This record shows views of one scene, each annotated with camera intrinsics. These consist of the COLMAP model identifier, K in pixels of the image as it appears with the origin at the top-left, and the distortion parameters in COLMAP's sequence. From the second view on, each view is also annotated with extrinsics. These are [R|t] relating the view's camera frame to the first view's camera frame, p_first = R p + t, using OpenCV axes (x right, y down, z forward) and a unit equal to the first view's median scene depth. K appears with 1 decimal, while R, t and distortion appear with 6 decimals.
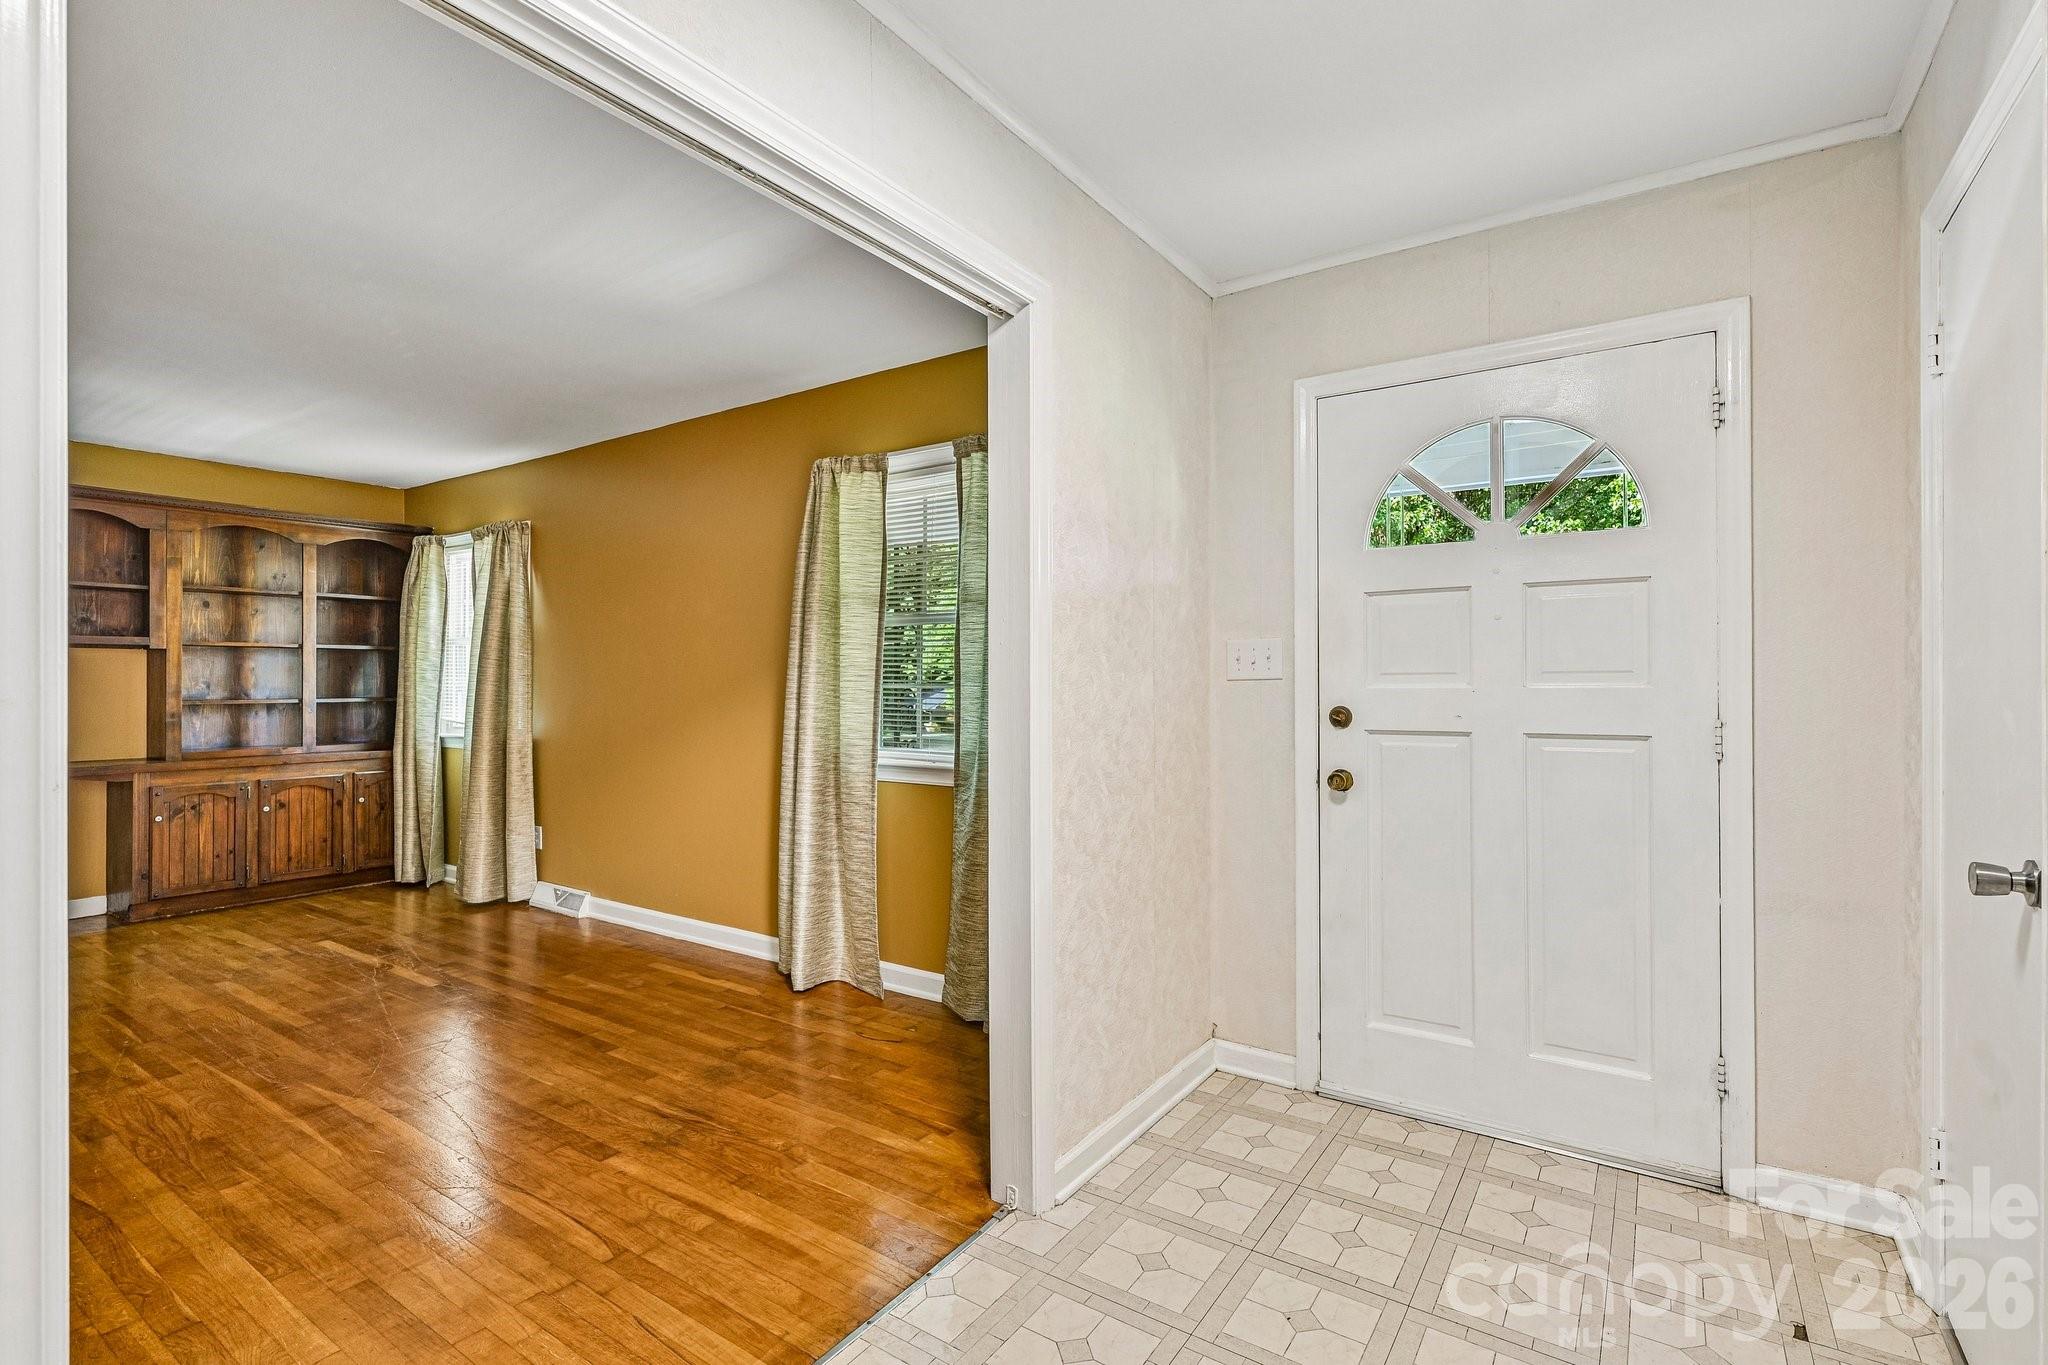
lens RADIAL K [[933.5, 0, 1024.0], [0, 933.5, 682.5], [0, 0, 1]] dist [0.001700, 0.000172]
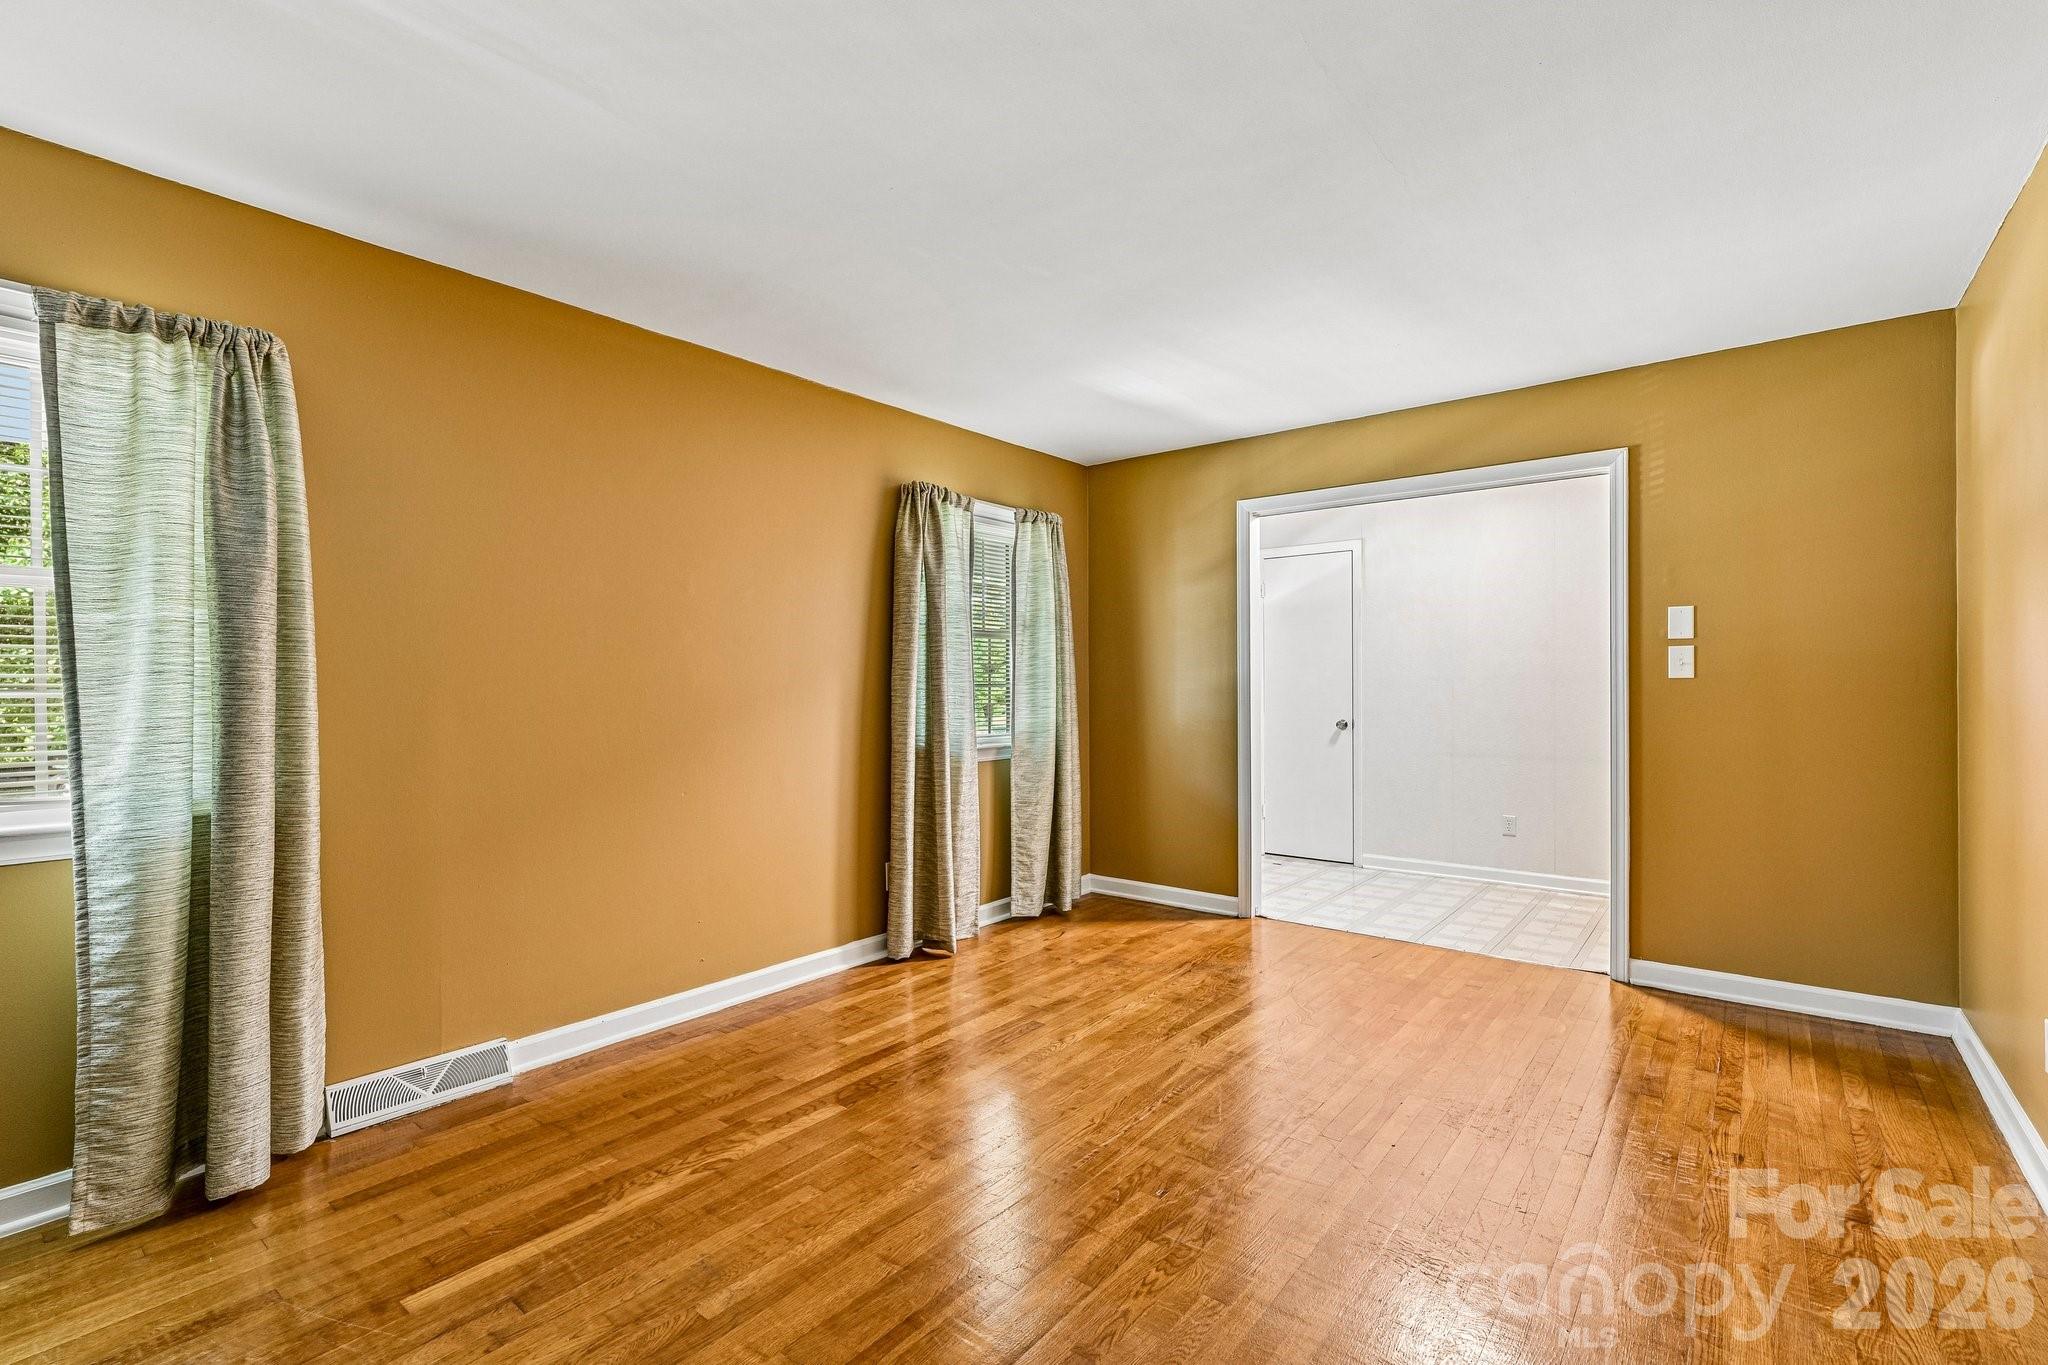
lens RADIAL K [[933.5, 0, 1024.0], [0, 933.5, 682.5], [0, 0, 1]] dist [0.001700, 0.000172]
pose [[0.067394, 0.004952, 0.997714, -1.516990], [0.005600, 0.999970, -0.005341, 0.008748], [-0.997711, 0.005947, 0.067364, 0.929485]]
